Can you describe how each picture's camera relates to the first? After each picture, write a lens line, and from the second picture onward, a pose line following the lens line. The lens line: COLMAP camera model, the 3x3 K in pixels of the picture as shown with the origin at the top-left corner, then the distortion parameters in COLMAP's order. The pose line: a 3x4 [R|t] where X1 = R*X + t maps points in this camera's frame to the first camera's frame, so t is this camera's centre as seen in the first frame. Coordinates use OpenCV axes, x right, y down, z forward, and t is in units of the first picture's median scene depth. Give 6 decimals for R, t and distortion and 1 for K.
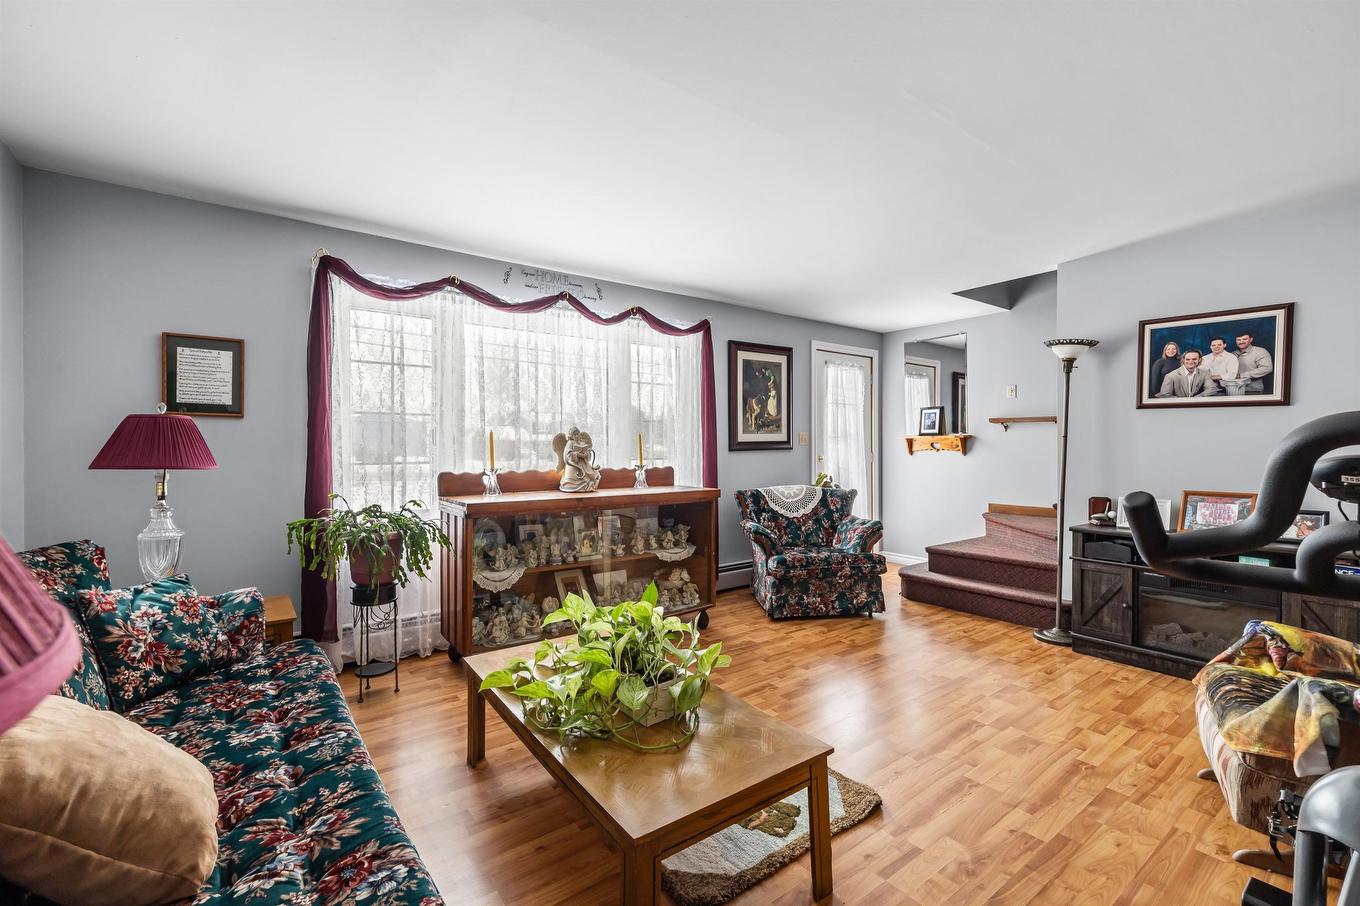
lens RADIAL K [[586.4, 0, 673.3], [0, 586.4, 449.6], [0, 0, 1]] dist [-0.002607, -0.000317]
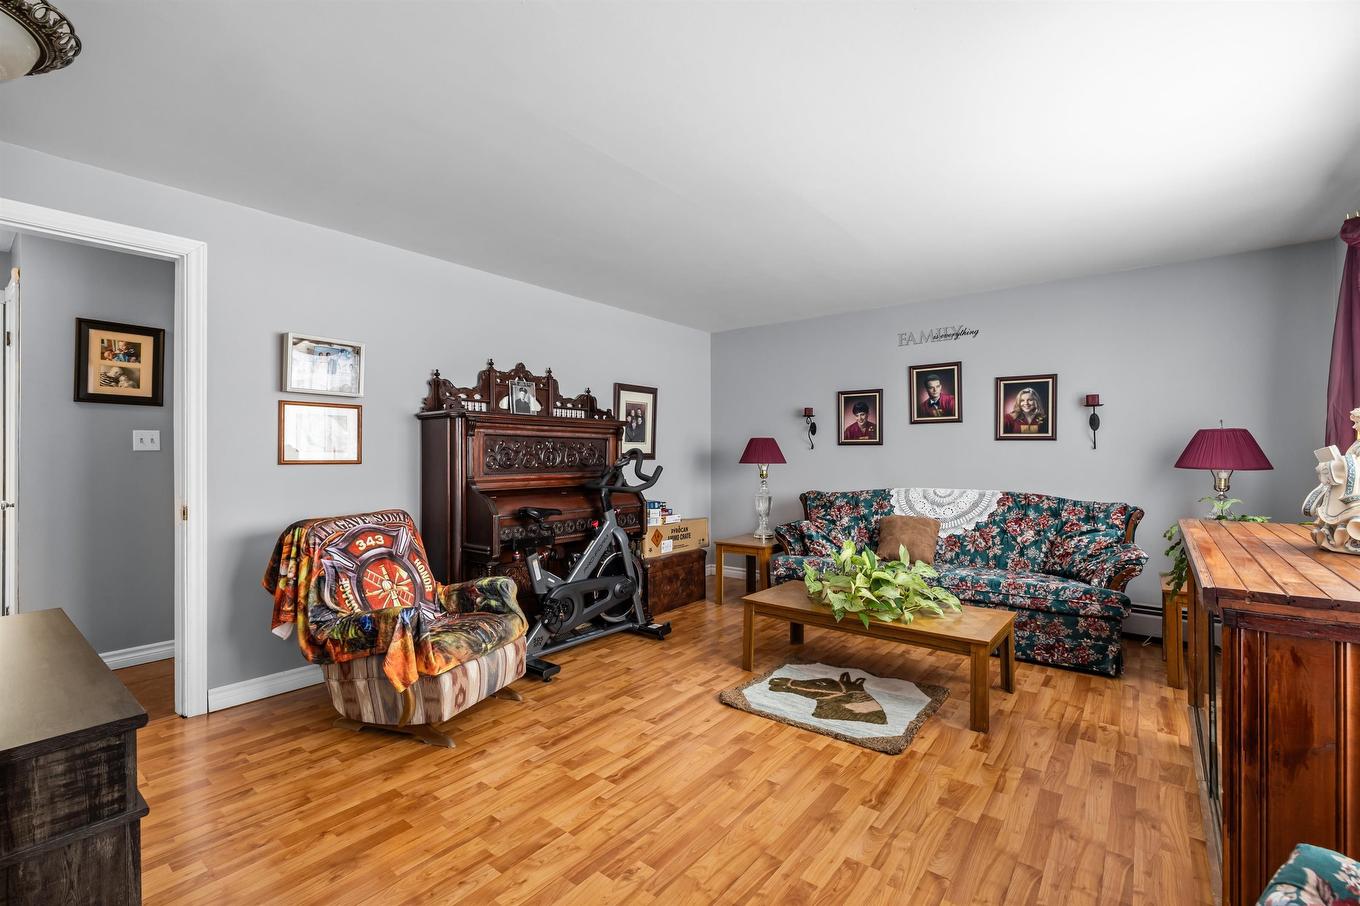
lens RADIAL K [[586.4, 0, 666.0], [0, 586.4, 452.6], [0, 0, 1]] dist [-0.002607, -0.000317]
pose [[-0.969367, 0.004003, -0.245584, 0.432346], [0.005279, 0.999976, -0.004537, -0.002726], [0.245560, -0.005694, -0.969365, 1.226588]]
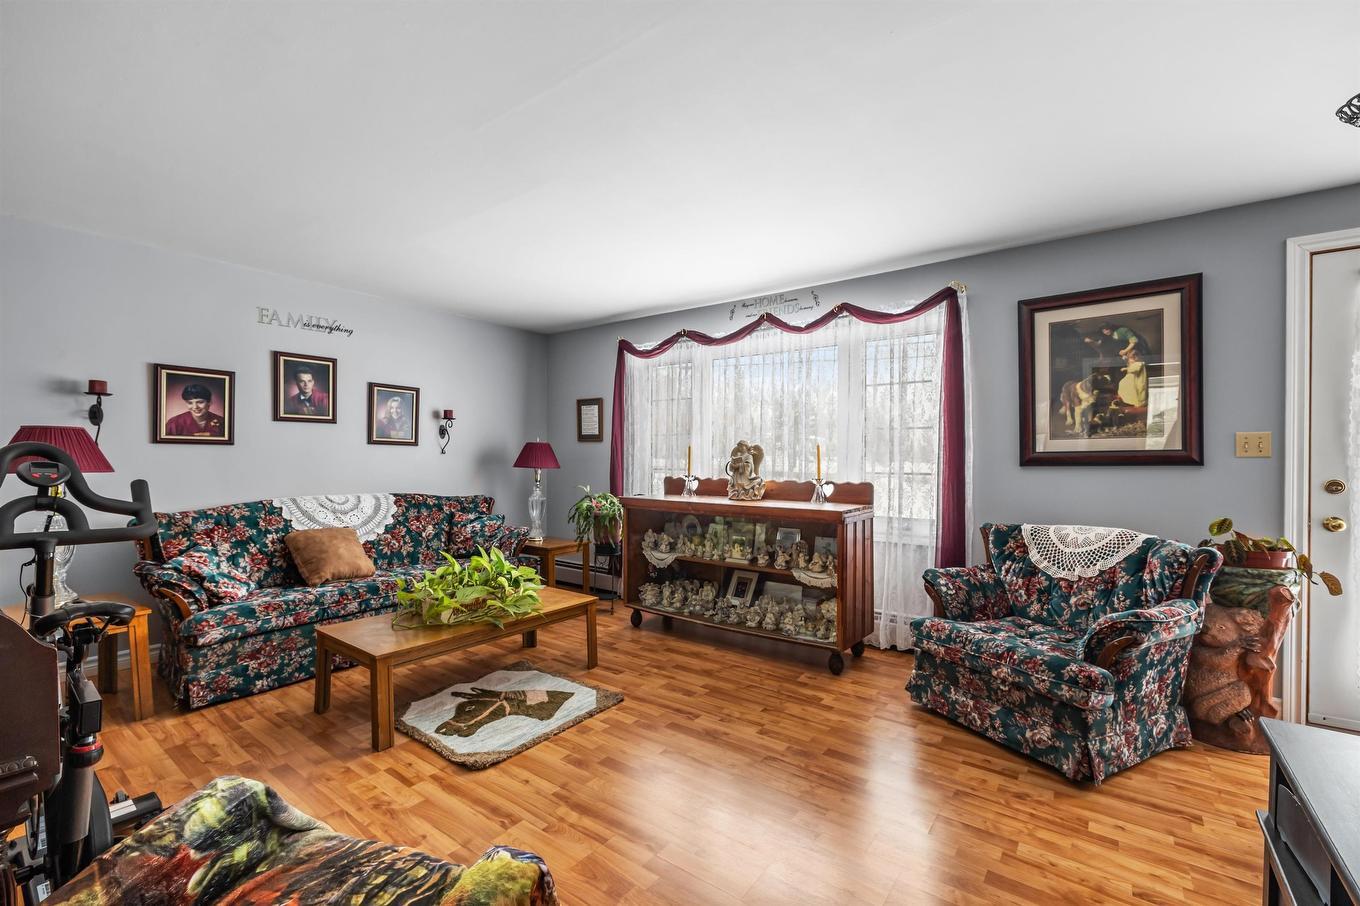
lens RADIAL K [[586.4, 0, 669.3], [0, 586.4, 462.7], [0, 0, 1]] dist [-0.002607, -0.000317]
pose [[0.271061, 0.013098, -0.962473, 0.803016], [-0.005621, 0.999912, 0.012024, -0.008706], [0.962546, 0.002151, 0.271111, 0.542939]]
